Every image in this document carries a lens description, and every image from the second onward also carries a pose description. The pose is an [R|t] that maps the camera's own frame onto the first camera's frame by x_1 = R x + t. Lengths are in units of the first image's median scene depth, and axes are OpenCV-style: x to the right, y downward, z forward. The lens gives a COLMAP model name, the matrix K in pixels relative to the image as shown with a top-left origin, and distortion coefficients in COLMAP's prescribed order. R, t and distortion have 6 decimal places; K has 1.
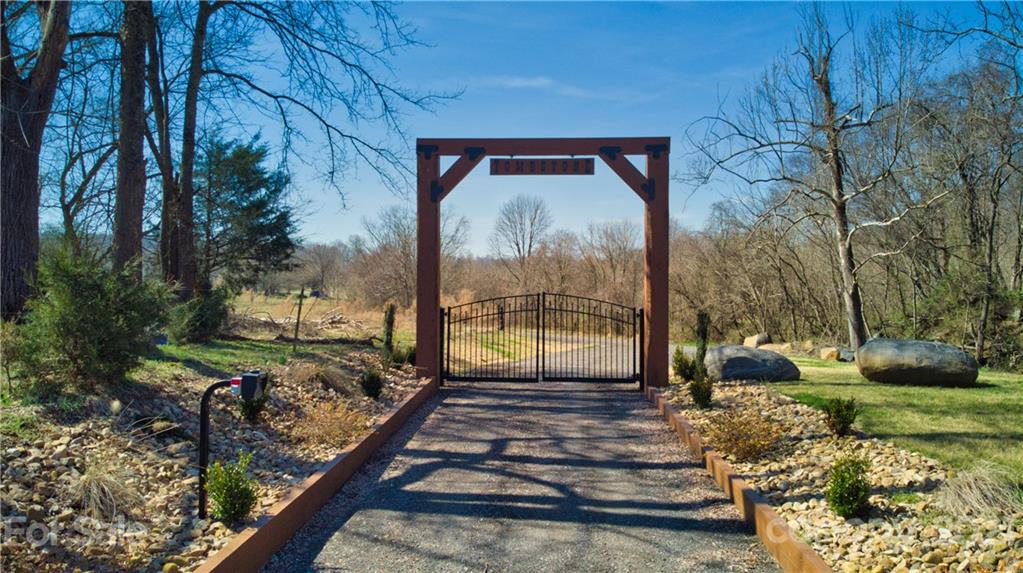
lens RADIAL K [[863.0, 0, 511.0], [0, 863.0, 289.2], [0, 0, 1]] dist [0.105632, -0.327897]
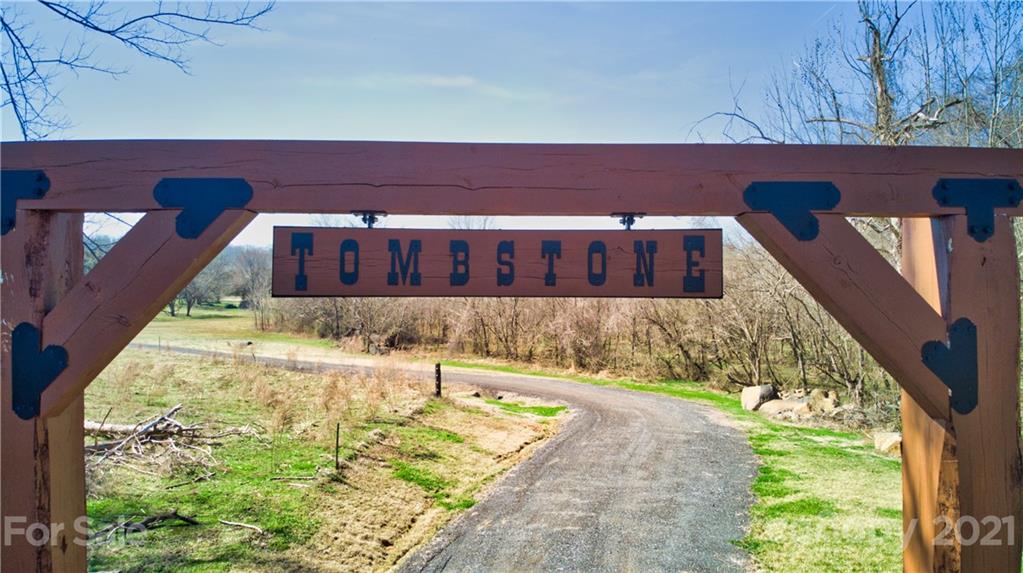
lens RADIAL K [[848.7, 0, 553.1], [0, 848.7, 329.5], [0, 0, 1]] dist [0.105962, -0.308168]
pose [[0.994317, -0.008351, 0.106135, 0.024335], [0.003268, 0.998843, 0.047978, -0.130304], [-0.106413, -0.047359, 0.993194, 0.741372]]
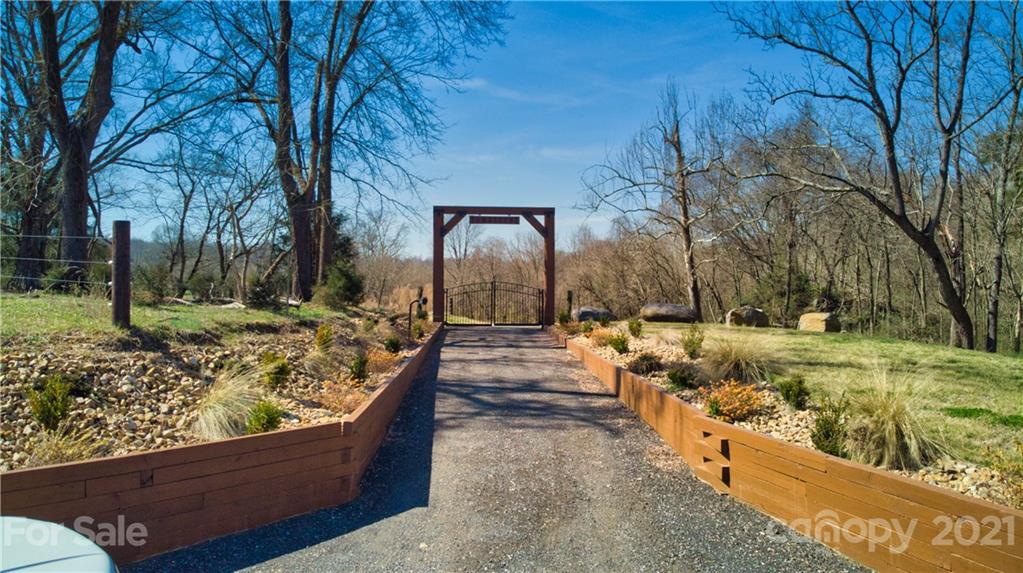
lens RADIAL K [[848.7, 0, 553.1], [0, 848.7, 329.5], [0, 0, 1]] dist [0.105962, -0.308168]
pose [[0.991049, -0.006345, 0.133348, -0.094907], [0.000132, 0.998916, 0.046546, 0.024210], [-0.133499, -0.046112, 0.989976, -1.013097]]
